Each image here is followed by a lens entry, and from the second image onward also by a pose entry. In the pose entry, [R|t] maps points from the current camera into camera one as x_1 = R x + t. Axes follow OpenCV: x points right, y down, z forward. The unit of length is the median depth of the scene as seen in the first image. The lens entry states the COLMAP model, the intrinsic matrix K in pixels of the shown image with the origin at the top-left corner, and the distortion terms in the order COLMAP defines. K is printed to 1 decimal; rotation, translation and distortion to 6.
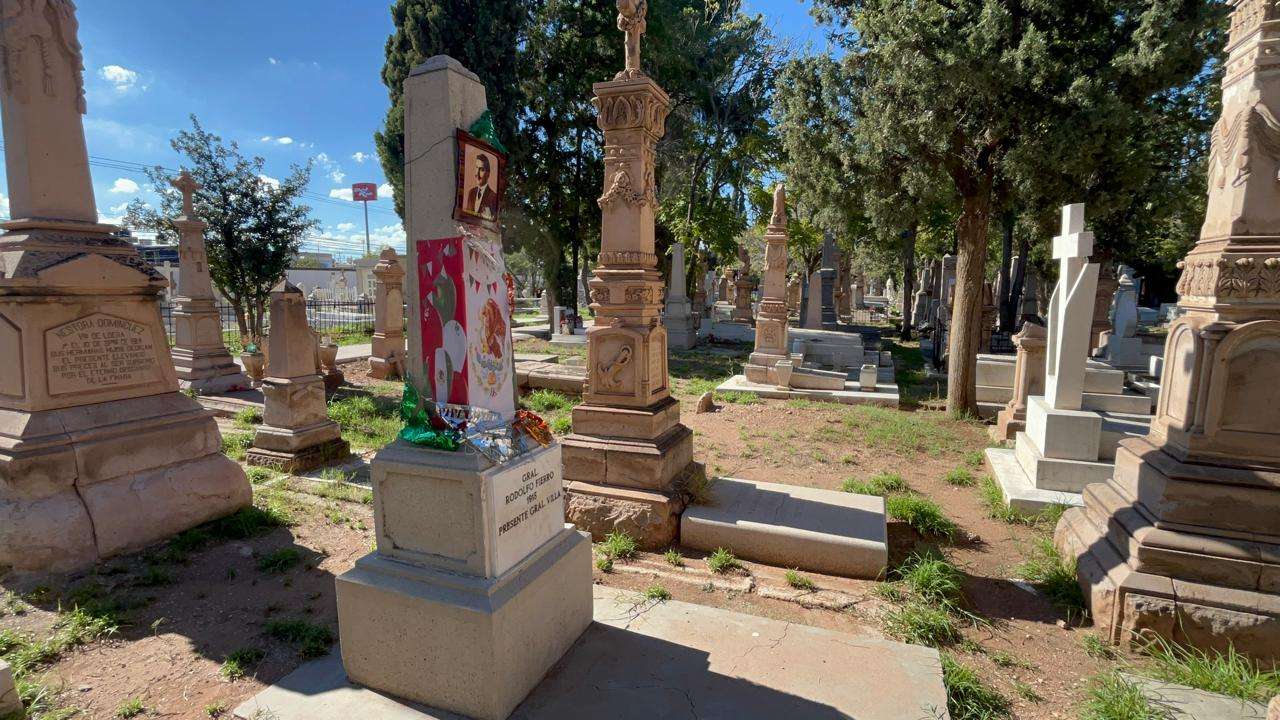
lens RADIAL K [[588.4, 0, 638.8], [0, 588.4, 361.5], [0, 0, 1]] dist [-0.003711, 0.002088]
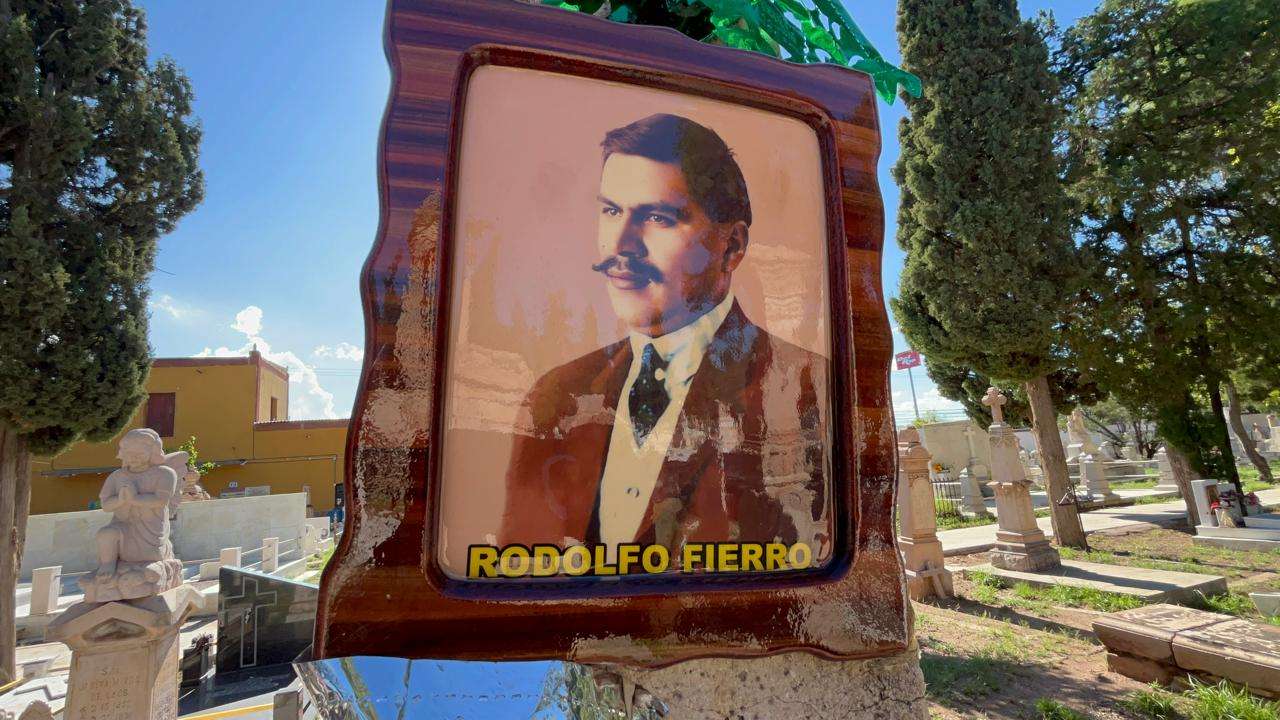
lens RADIAL K [[588.4, 0, 632.1], [0, 588.4, 364.1], [0, 0, 1]] dist [-0.003711, 0.002088]
pose [[0.631257, -0.188265, -0.752376, -0.043902], [-0.023474, 0.965008, -0.261166, -0.064571], [0.775218, 0.182524, 0.604750, 0.230748]]
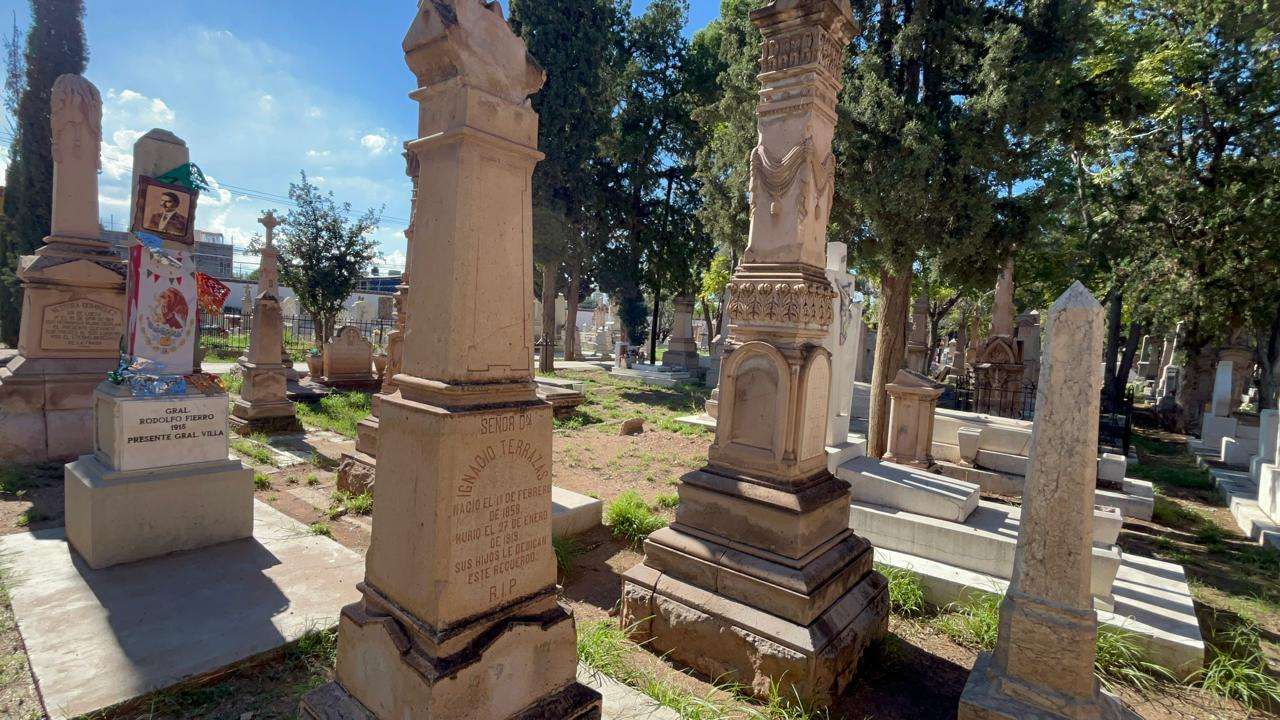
lens RADIAL K [[588.4, 0, 639.7], [0, 588.4, 361.7], [0, 0, 1]] dist [-0.003711, 0.002088]
pose [[0.962070, 0.073003, -0.262852, 0.331876], [-0.093056, 0.993560, -0.064652, 0.016527], [0.256439, 0.086660, 0.962668, -0.025953]]
